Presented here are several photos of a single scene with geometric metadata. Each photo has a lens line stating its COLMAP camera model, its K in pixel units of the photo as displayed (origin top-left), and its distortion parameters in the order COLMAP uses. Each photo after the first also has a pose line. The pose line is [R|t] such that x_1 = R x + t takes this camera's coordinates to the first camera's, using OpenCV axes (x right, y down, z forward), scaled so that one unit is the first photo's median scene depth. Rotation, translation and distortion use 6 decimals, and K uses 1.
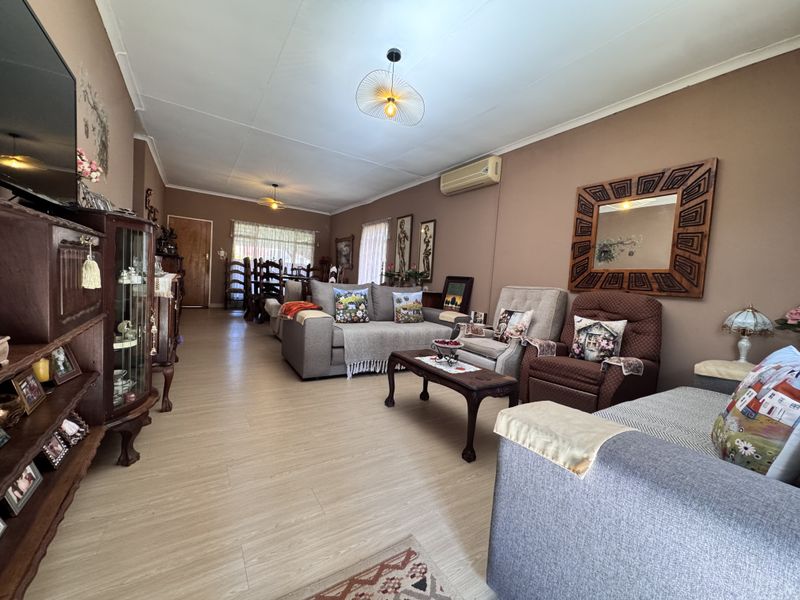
lens RADIAL K [[321.3, 0, 401.3], [0, 321.3, 298.6], [0, 0, 1]] dist [-0.002847, -0.000995]
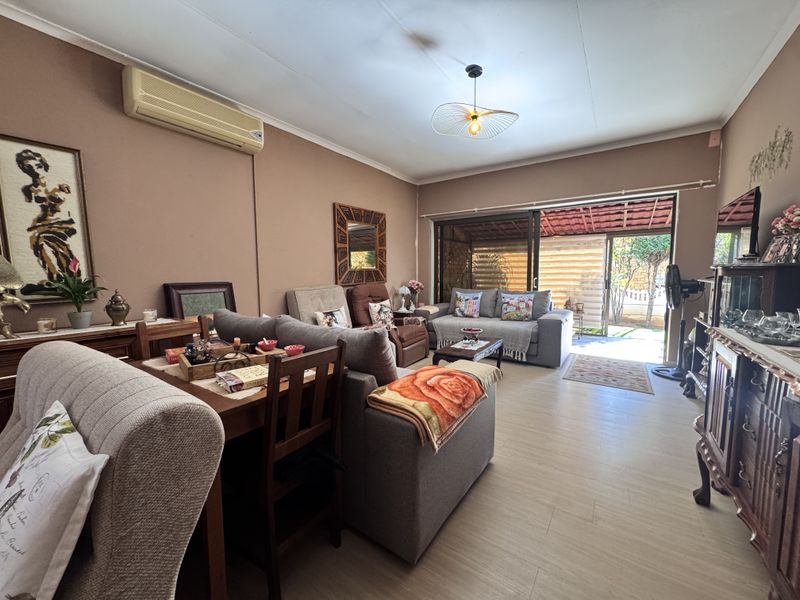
lens RADIAL K [[321.3, 0, 400.3], [0, 321.3, 299.1], [0, 0, 1]] dist [-0.002847, -0.000995]
pose [[-0.381675, -0.139568, 0.913699, -0.355683], [0.037812, 0.985349, 0.166308, -0.086983], [-0.923523, 0.098025, -0.370805, 0.621527]]
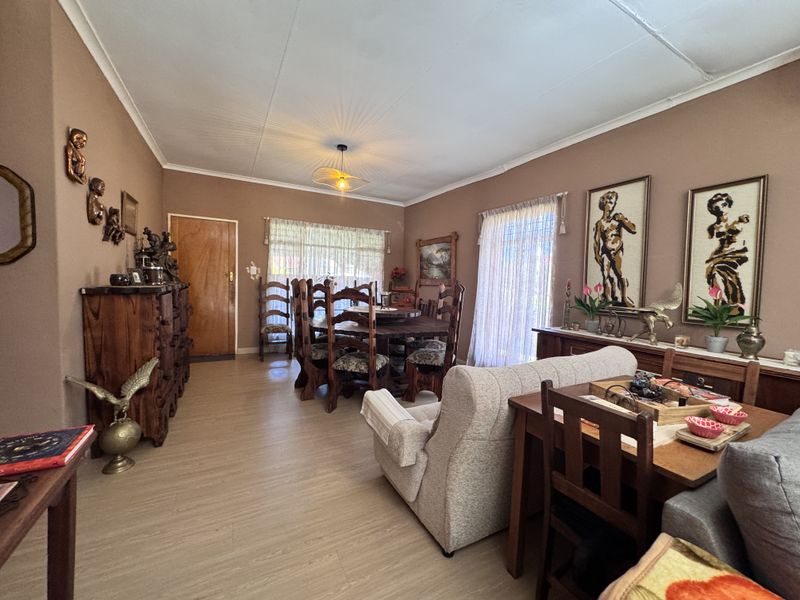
lens RADIAL K [[321.3, 0, 399.7], [0, 321.3, 298.7], [0, 0, 1]] dist [-0.002847, -0.000995]
pose [[0.996458, -0.032296, -0.077640, -0.254625], [0.031723, 0.999460, -0.008603, -0.081371], [0.077876, 0.006109, 0.996944, 0.446655]]
